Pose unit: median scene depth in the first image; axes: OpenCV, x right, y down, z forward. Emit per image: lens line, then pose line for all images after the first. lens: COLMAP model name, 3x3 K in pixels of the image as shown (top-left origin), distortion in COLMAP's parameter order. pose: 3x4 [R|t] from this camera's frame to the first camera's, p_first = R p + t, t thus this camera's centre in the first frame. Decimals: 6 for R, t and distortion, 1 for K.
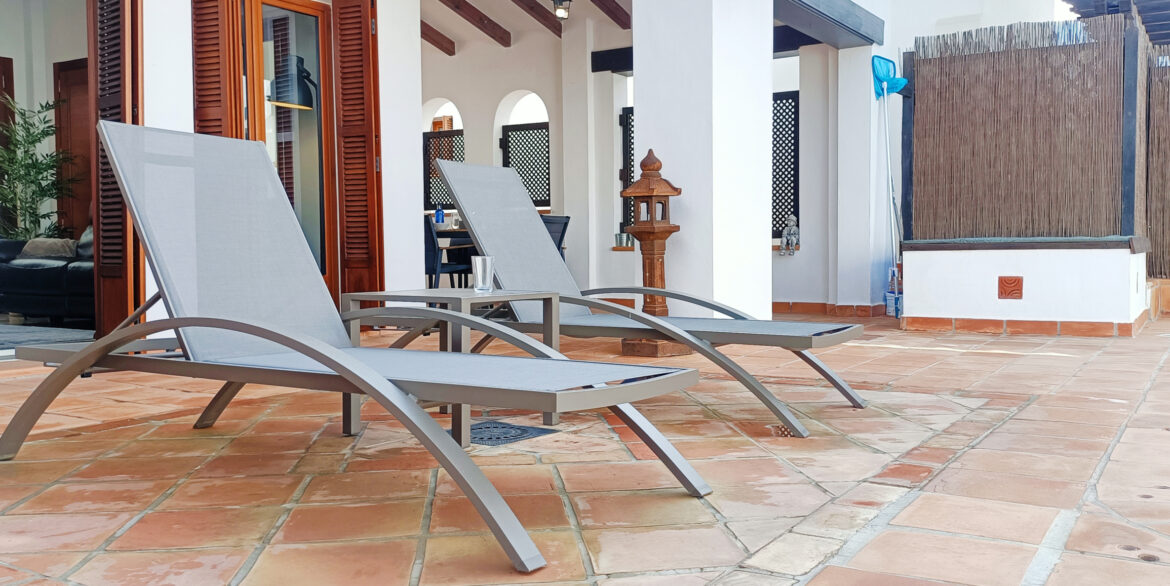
lens RADIAL K [[1004.6, 0, 589.3], [0, 1004.6, 293.4], [0, 0, 1]] dist [-0.000962, -0.001740]
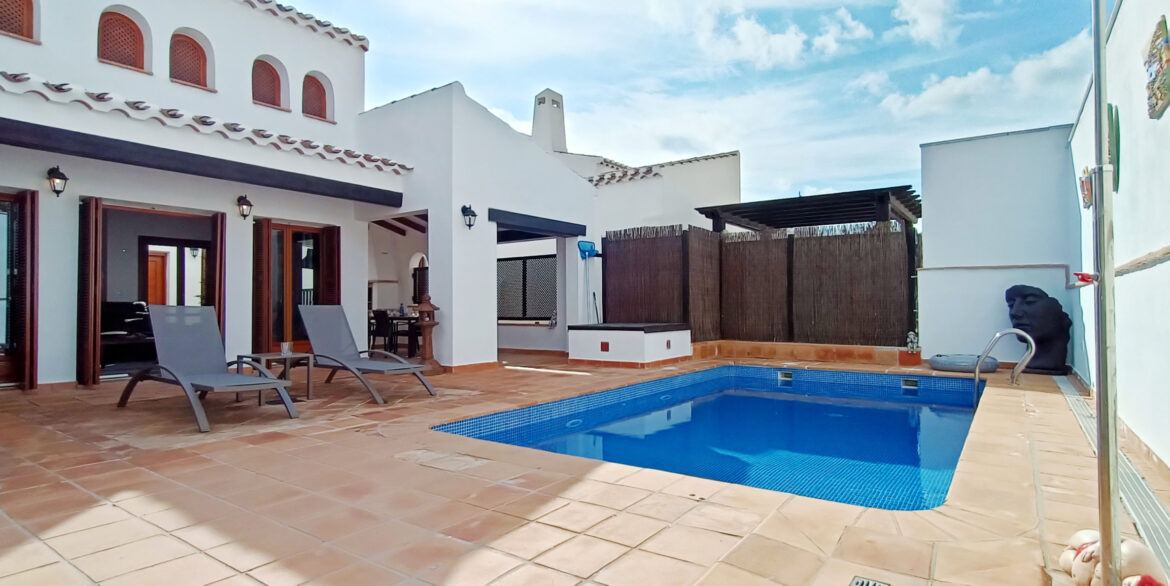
lens RADIAL K [[586.9, 0, 588.2], [0, 586.9, 297.7], [0, 0, 1]] dist [-0.004966, -0.000748]
pose [[0.998835, 0.004021, -0.048087, 0.374931], [-0.007048, 0.997992, -0.062947, -0.028297], [0.047737, 0.063212, 0.996858, -0.307735]]
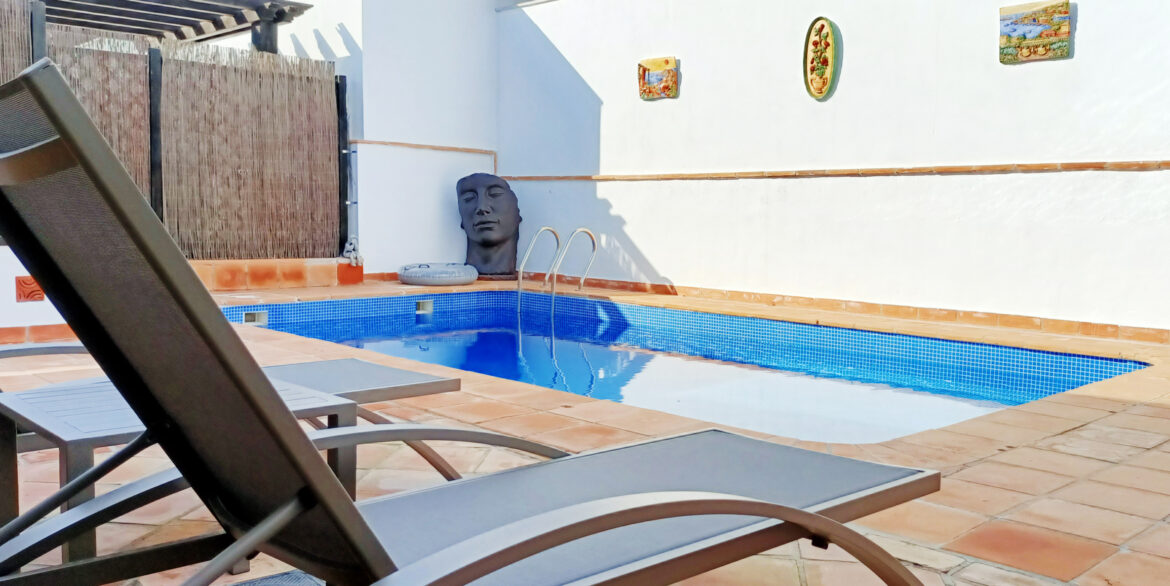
lens RADIAL K [[1004.6, 0, 585.2], [0, 1004.6, 294.6], [0, 0, 1]] dist [-0.000962, -0.001740]
pose [[0.227210, -0.073358, 0.971079, -0.271459], [0.022020, 0.997291, 0.070186, -0.045277], [-0.973597, 0.005436, 0.228210, 0.277942]]
